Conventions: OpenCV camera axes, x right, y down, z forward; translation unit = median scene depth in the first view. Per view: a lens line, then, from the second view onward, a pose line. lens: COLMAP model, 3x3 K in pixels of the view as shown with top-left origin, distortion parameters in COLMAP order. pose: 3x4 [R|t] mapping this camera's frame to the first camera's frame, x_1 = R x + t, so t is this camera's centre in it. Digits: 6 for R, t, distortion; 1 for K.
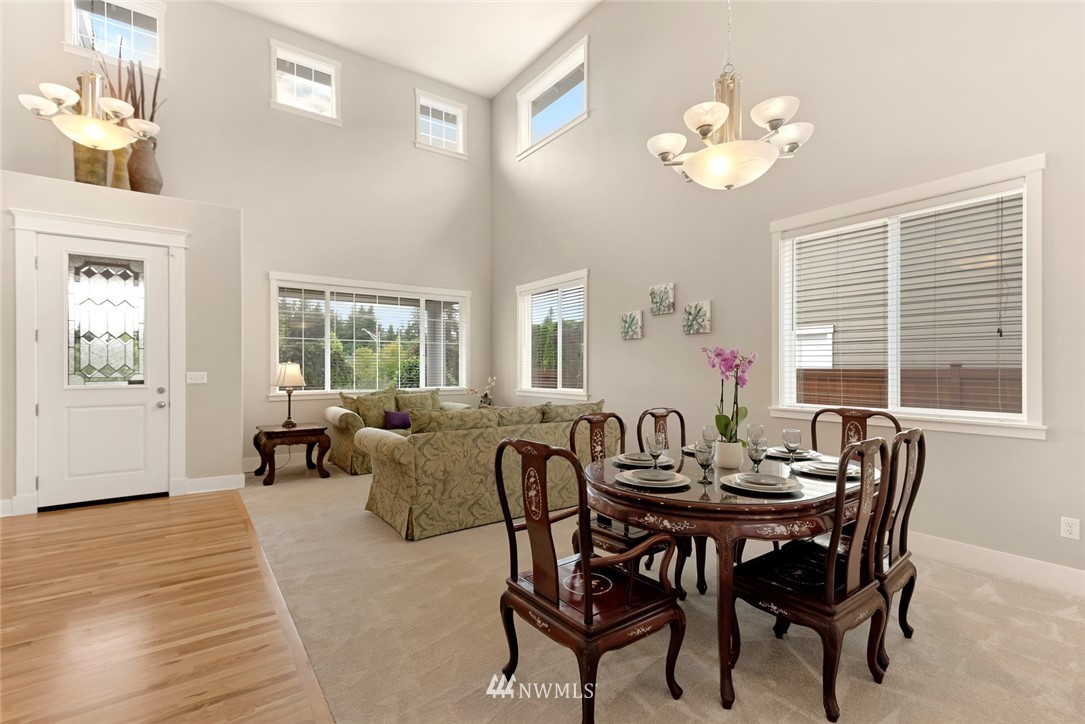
lens RADIAL K [[504.4, 0, 542.2], [0, 504.4, 367.2], [0, 0, 1]] dist [0.000440, -0.000211]
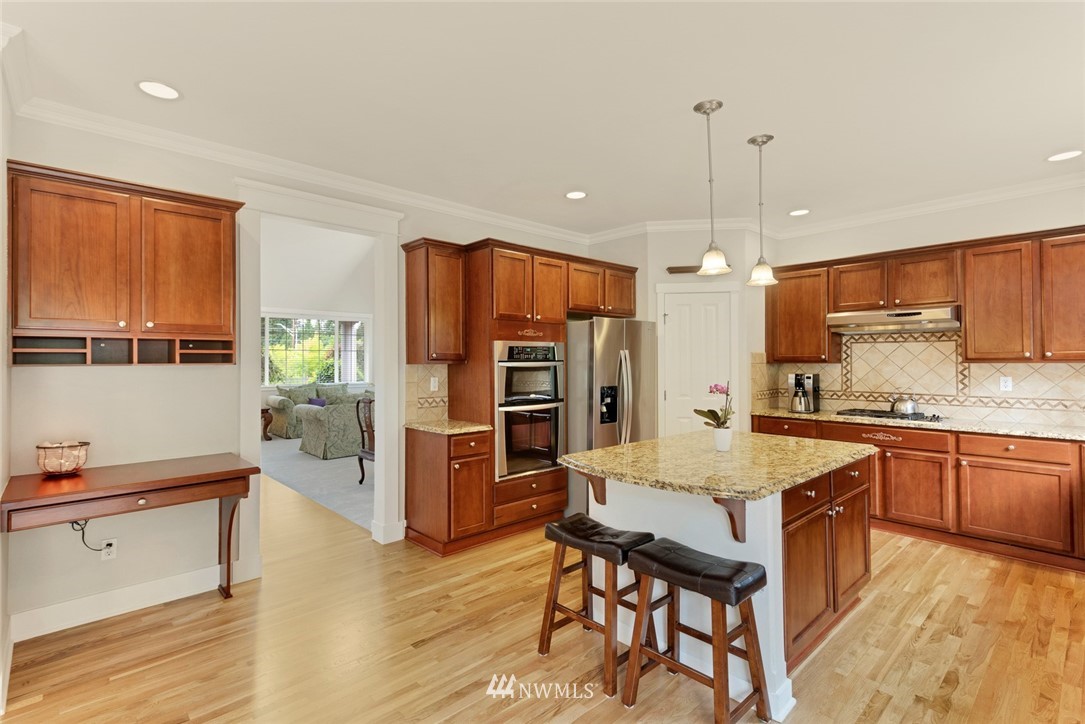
lens RADIAL K [[504.4, 0, 542.2], [0, 504.4, 367.2], [0, 0, 1]] dist [0.000440, -0.000211]
pose [[0.990157, -0.003894, 0.139907, 0.169612], [0.002832, 0.999966, 0.007786, -0.014586], [-0.139932, -0.007314, 0.990134, -0.597396]]
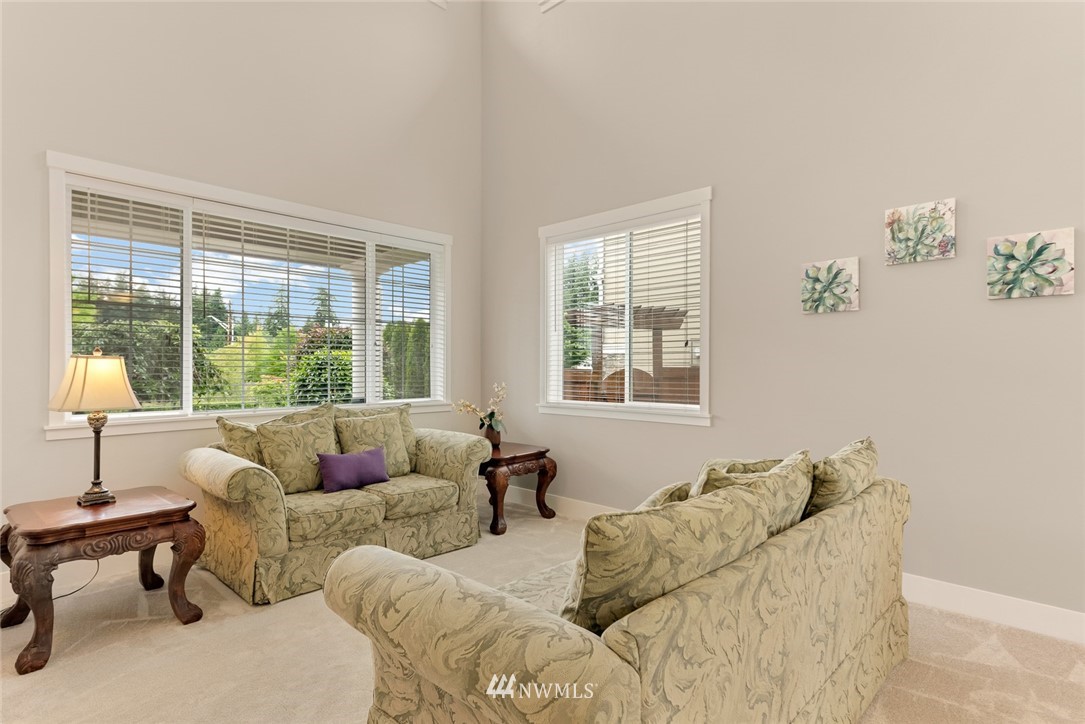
lens RADIAL K [[563.7, 0, 536.1], [0, 563.7, 362.9], [0, 0, 1]] dist [0.021258, 0.000132]
pose [[0.982474, 0.000995, 0.186398, -0.213997], [-0.000347, 0.999994, -0.003507, -0.000685], [-0.186401, 0.003381, 0.982468, 0.430512]]
